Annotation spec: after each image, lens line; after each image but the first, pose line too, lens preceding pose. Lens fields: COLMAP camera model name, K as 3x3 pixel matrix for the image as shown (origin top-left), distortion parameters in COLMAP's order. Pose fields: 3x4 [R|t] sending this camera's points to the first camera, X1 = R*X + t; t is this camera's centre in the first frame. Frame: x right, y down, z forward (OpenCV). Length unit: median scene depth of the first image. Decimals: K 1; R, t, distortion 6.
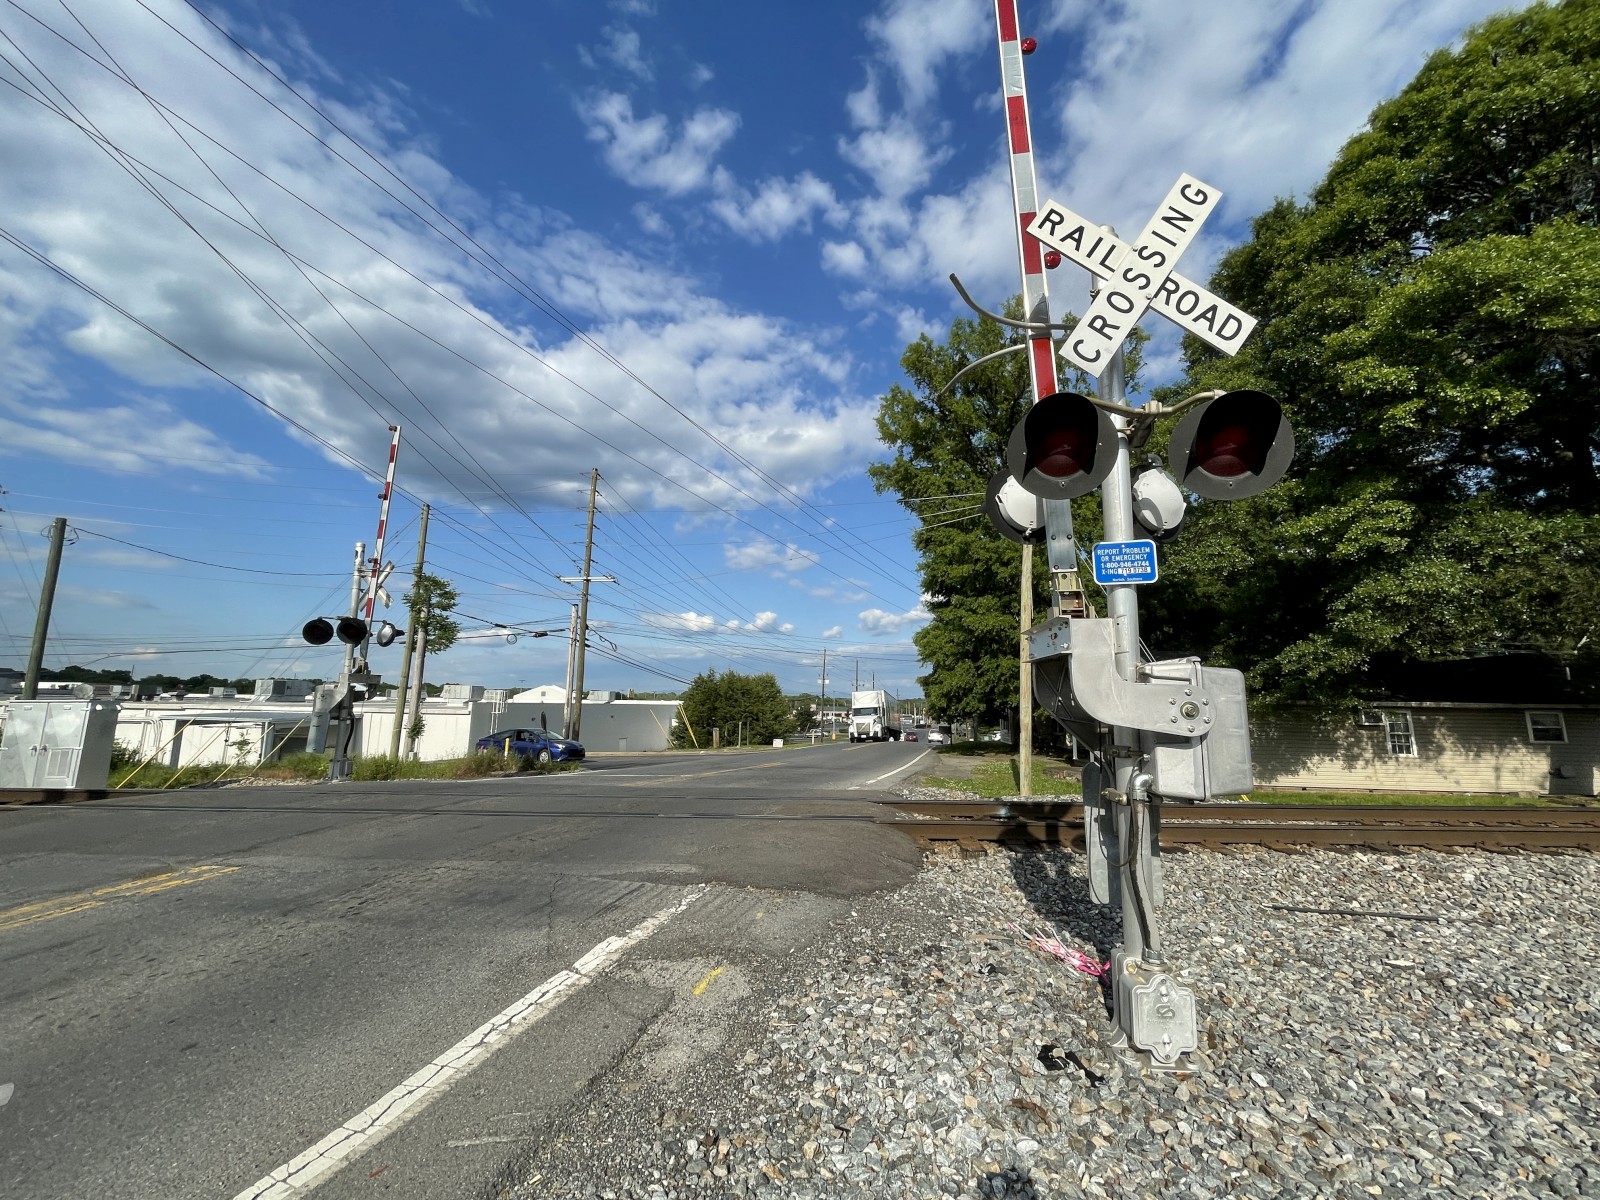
lens RADIAL K [[643.7, 0, 805.9], [0, 643.7, 599.2], [0, 0, 1]] dist [-0.001712, -0.000037]
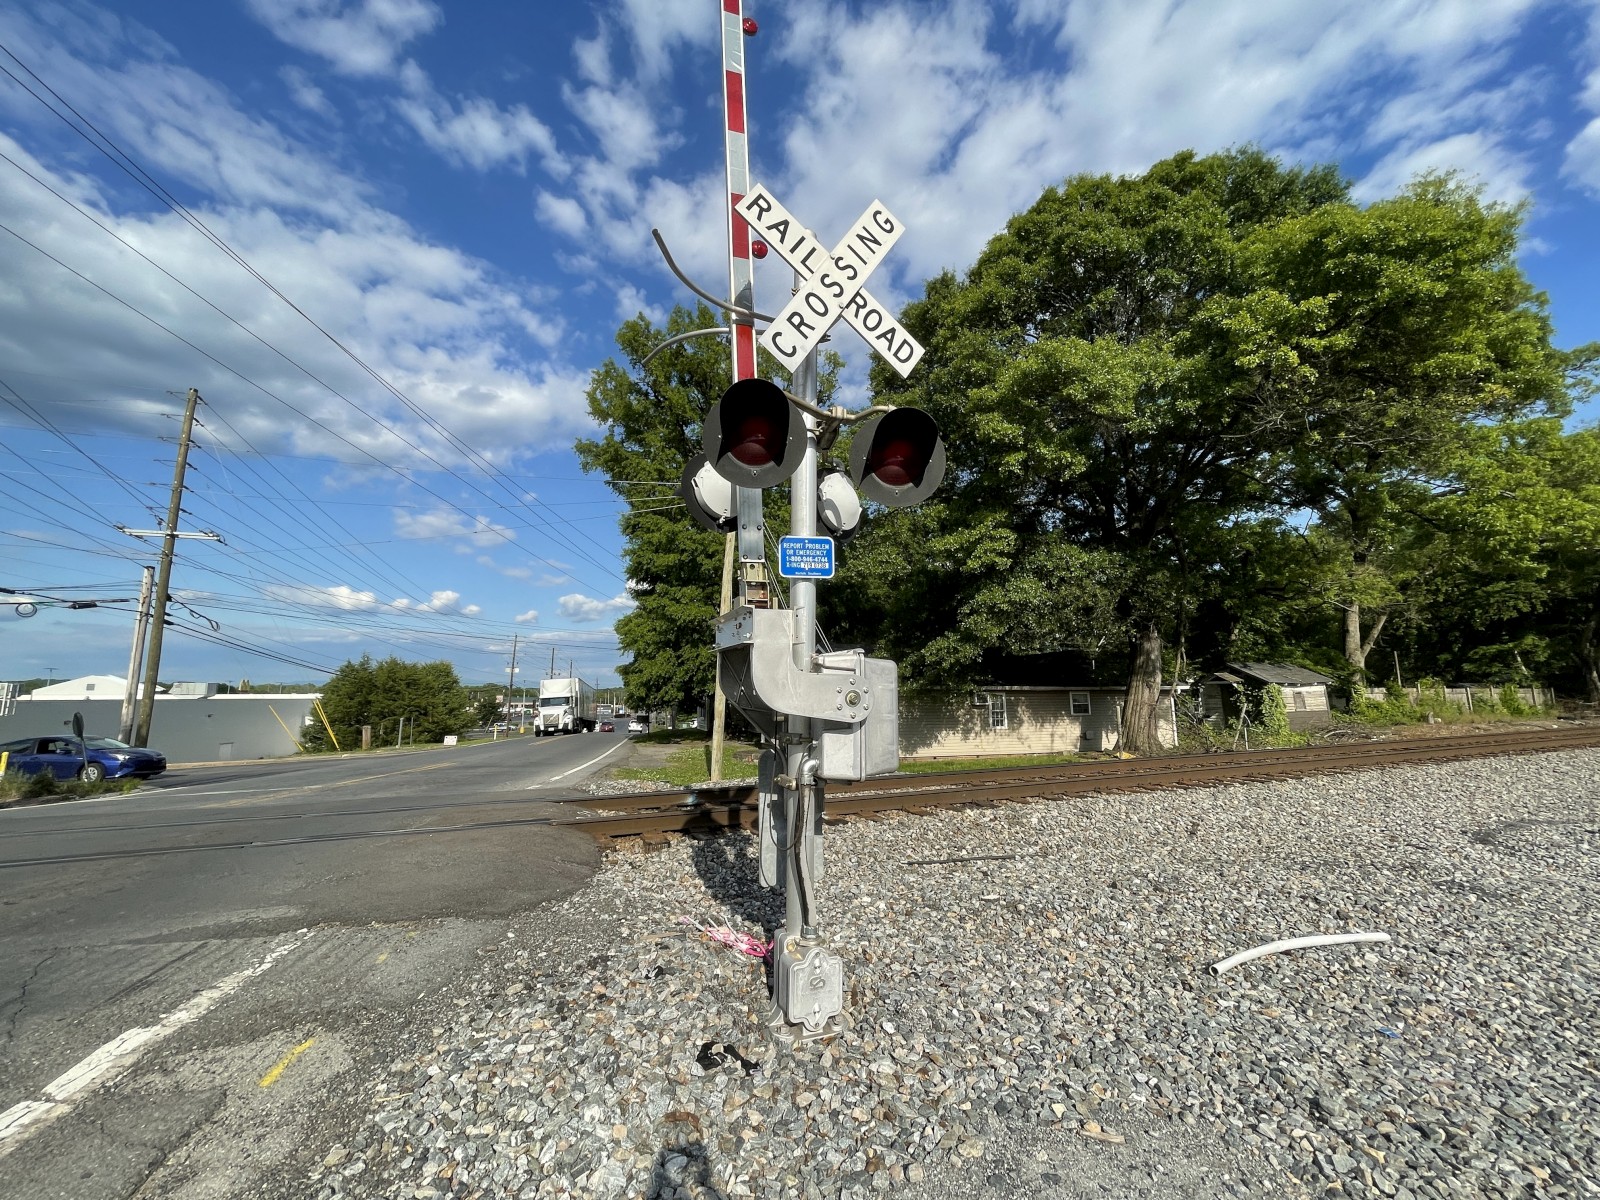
lens RADIAL K [[643.7, 0, 802.8], [0, 643.7, 598.8], [0, 0, 1]] dist [-0.001712, -0.000037]
pose [[0.901627, 0.047577, 0.429890, 0.008040], [-0.054688, 0.998495, 0.004195, 0.001129], [-0.429044, -0.027292, 0.902871, 0.010998]]
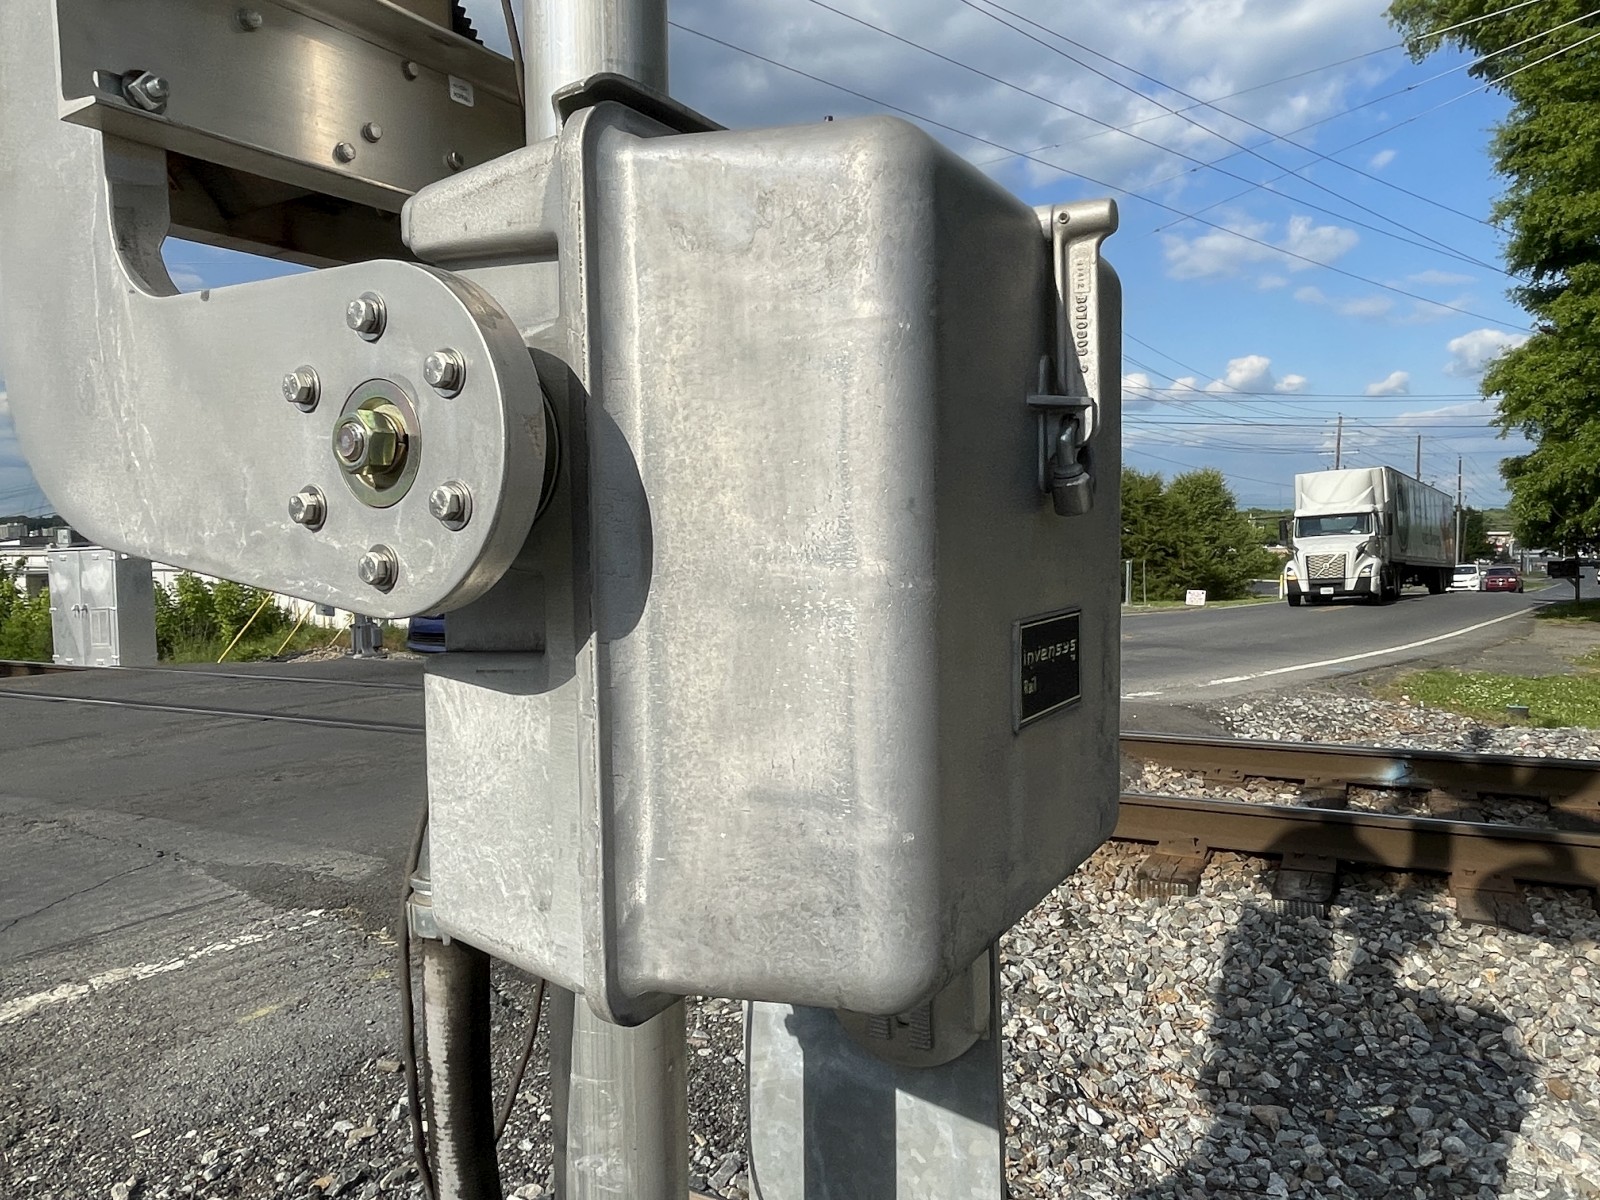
lens RADIAL K [[1094.7, 0, 805.8], [0, 1094.7, 596.5], [0, 0, 1]] dist [-0.009523, 0.004518]
pose [[0.900601, -0.003095, -0.434636, 0.125043], [0.097928, 0.975708, 0.195968, 0.026741], [0.423471, -0.219052, 0.879027, 0.129770]]
